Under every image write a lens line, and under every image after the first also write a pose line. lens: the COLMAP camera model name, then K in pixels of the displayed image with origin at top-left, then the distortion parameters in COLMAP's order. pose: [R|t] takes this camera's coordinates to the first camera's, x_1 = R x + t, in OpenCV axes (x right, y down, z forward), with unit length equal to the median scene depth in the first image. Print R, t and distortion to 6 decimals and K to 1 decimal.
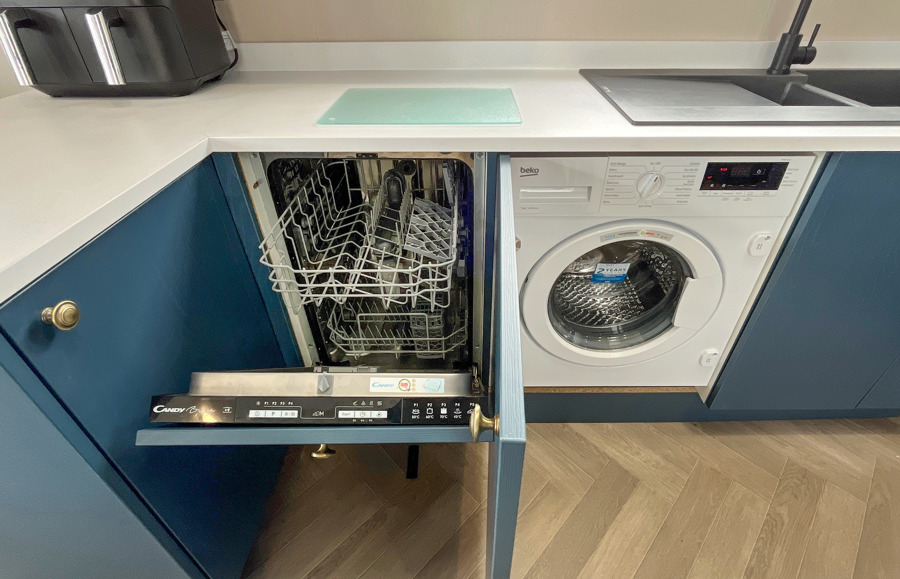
lens RADIAL K [[437.8, 0, 465.2], [0, 437.8, 286.1], [0, 0, 1]] dist [0.000462, -0.000056]
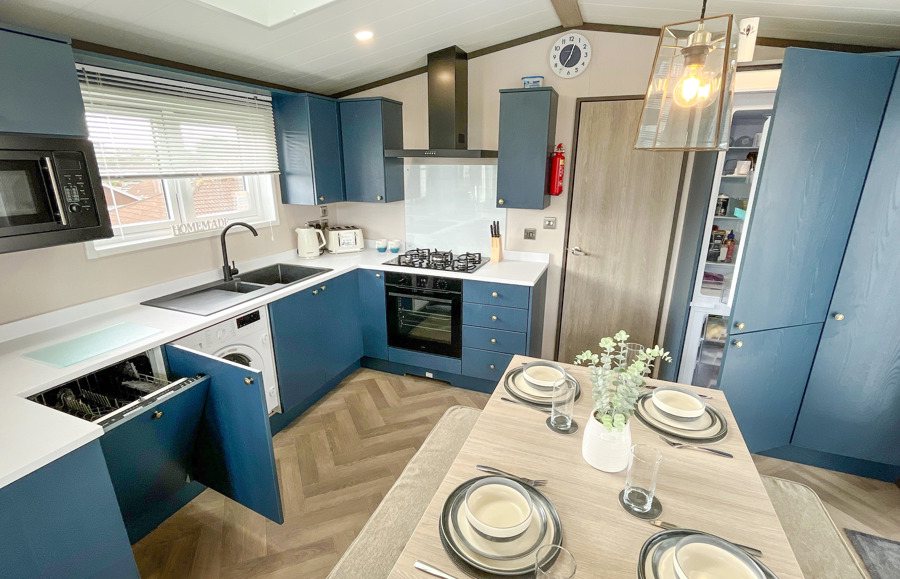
lens RADIAL K [[419.1, 0, 450.0], [0, 419.1, 289.5], [0, 0, 1]] dist [-0.002097, -0.000158]
pose [[0.375521, -0.265759, 0.887894, -1.018825], [0.543080, 0.839404, 0.021558, 0.195844], [-0.751032, 0.474102, 0.459542, -1.088351]]
